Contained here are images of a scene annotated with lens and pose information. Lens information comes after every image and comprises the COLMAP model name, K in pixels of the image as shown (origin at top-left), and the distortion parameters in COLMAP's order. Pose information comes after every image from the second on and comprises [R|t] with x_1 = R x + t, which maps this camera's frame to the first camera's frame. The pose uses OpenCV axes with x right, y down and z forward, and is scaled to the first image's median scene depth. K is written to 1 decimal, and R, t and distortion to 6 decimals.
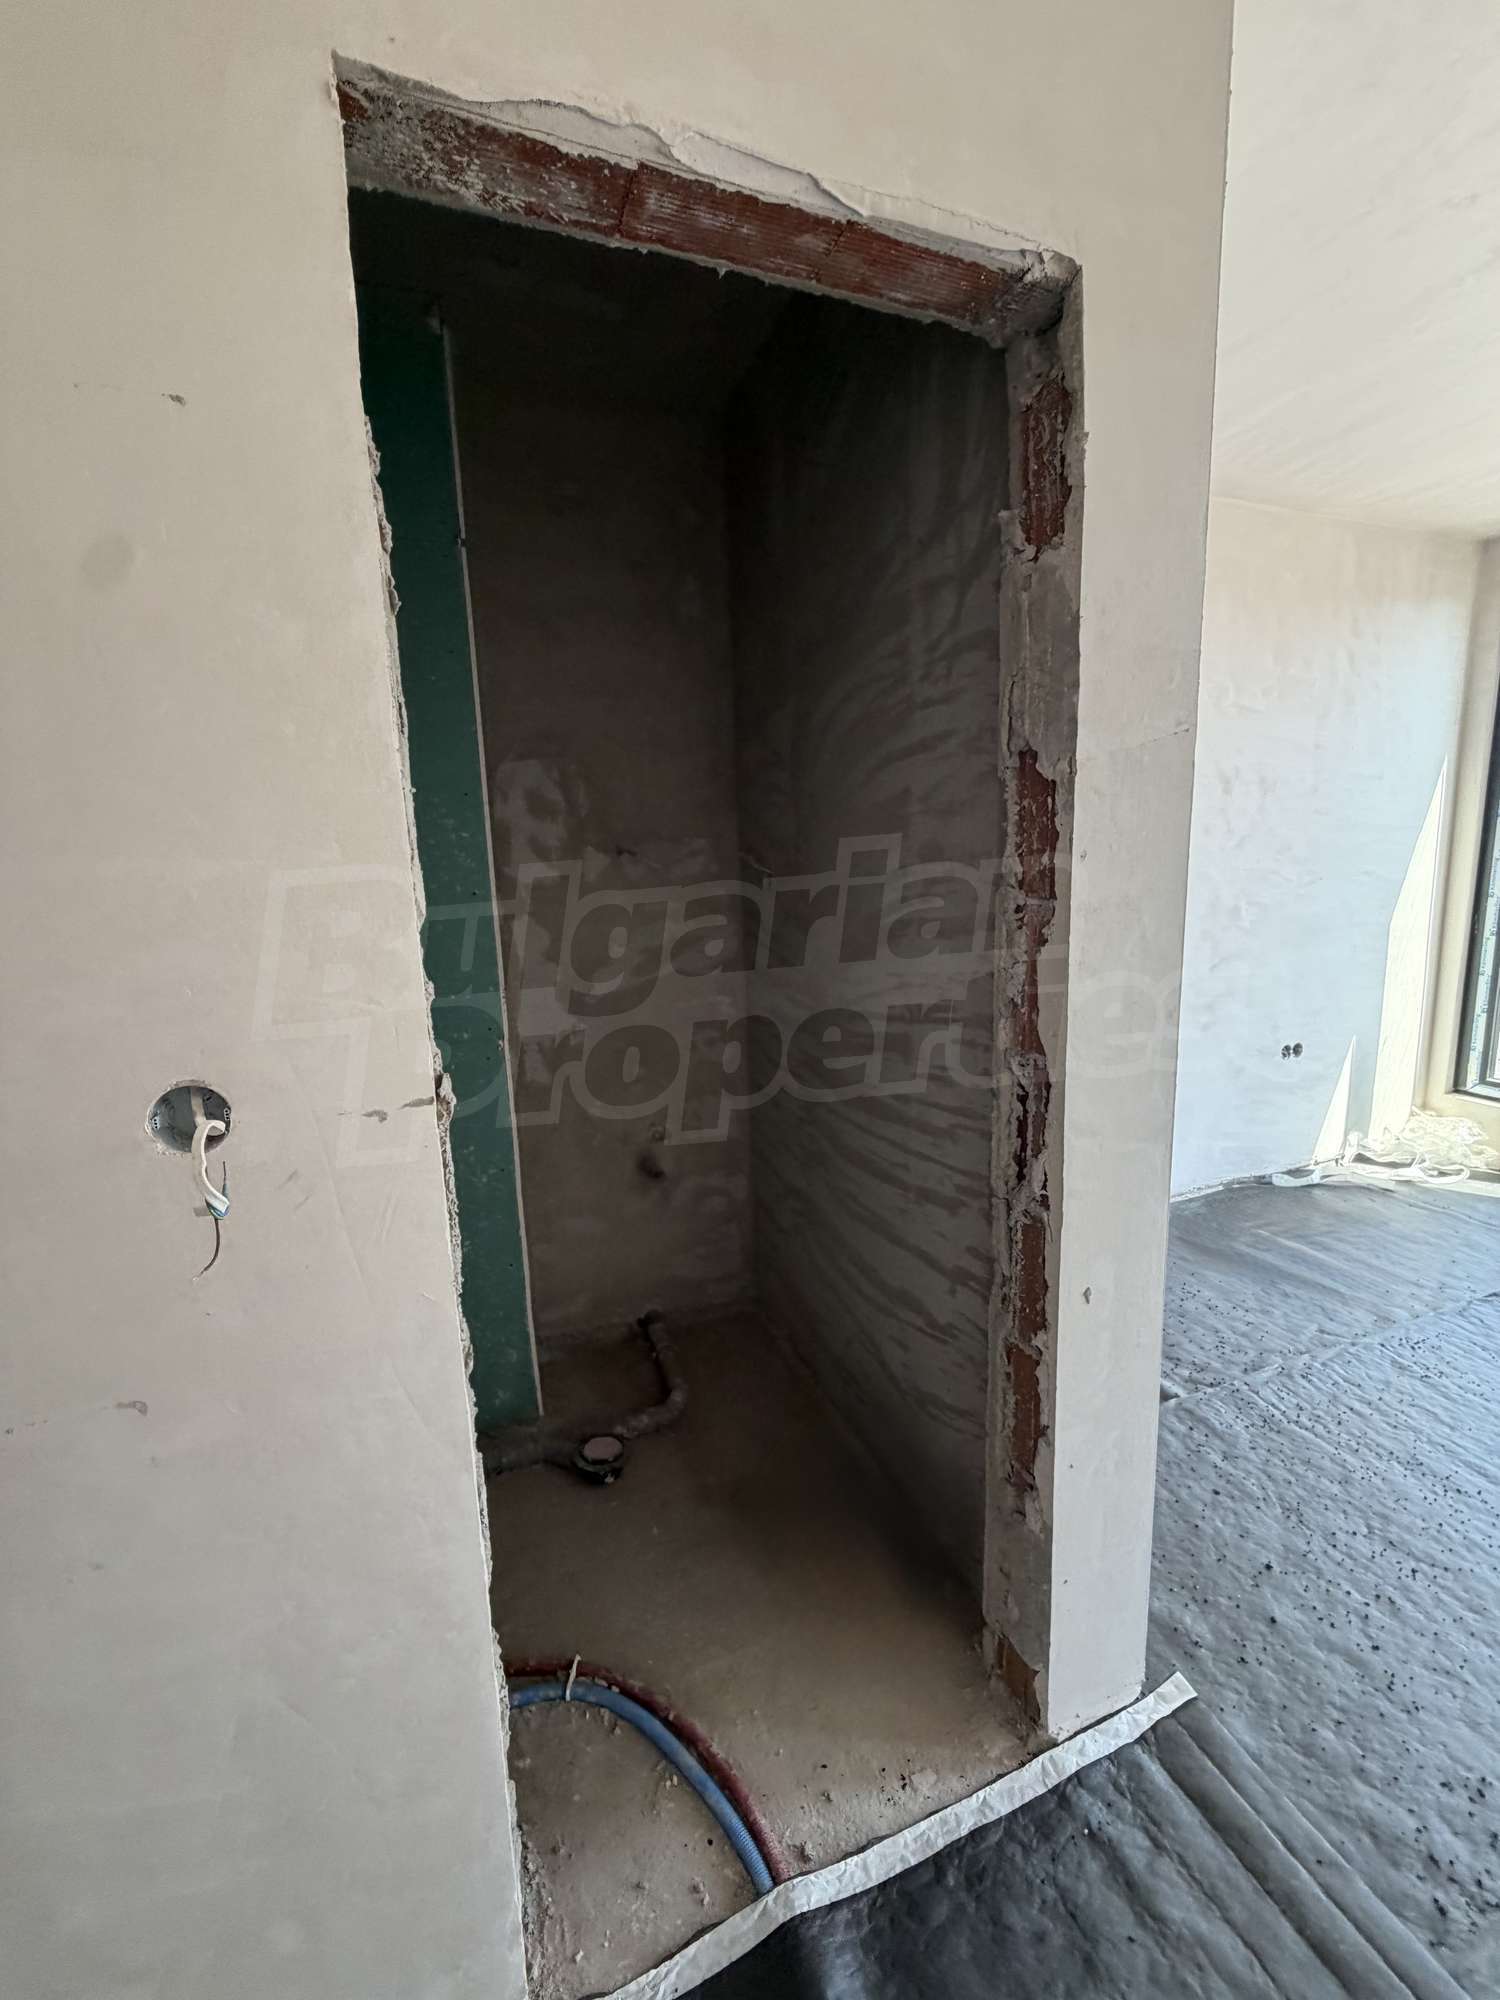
lens RADIAL K [[801.7, 0, 750.2], [0, 801.7, 995.1], [0, 0, 1]] dist [0.000643, 0.000971]
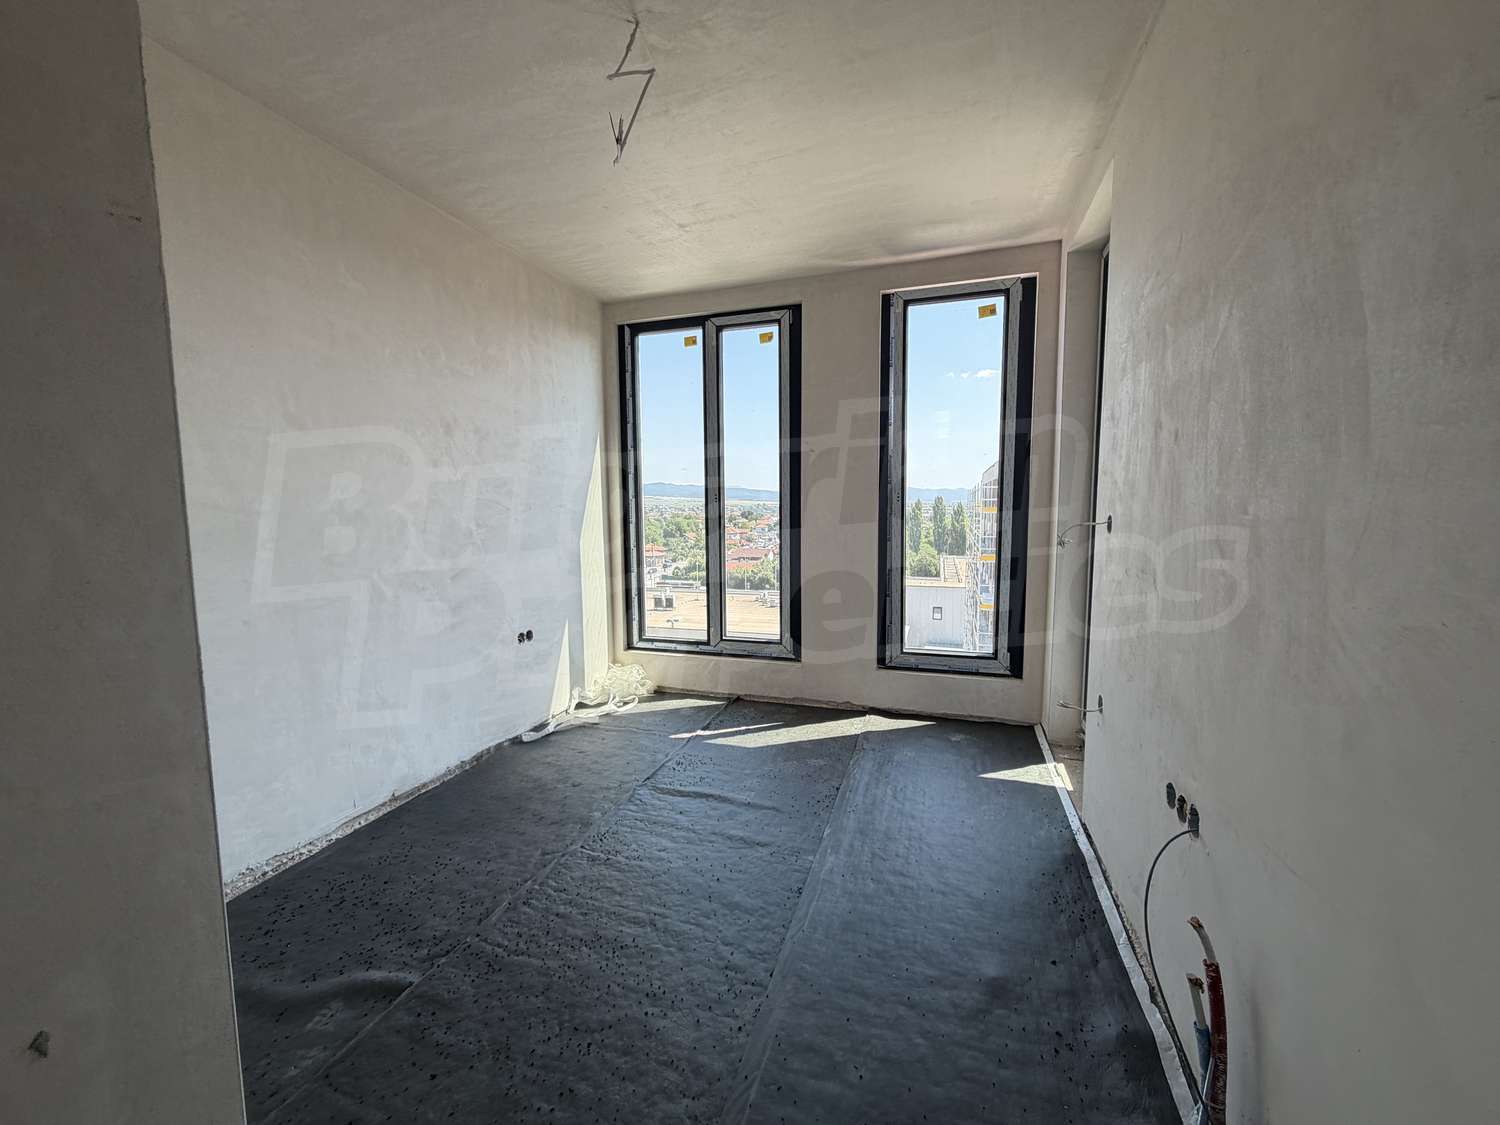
lens RADIAL K [[601.3, 0, 745.5], [0, 601.3, 560.8], [0, 0, 1]] dist [0.000643, 0.000971]
pose [[0.634470, -0.043974, 0.771696, 0.143920], [0.115704, 0.992535, -0.038571, 0.025278], [-0.764239, 0.113760, 0.634821, 0.075261]]
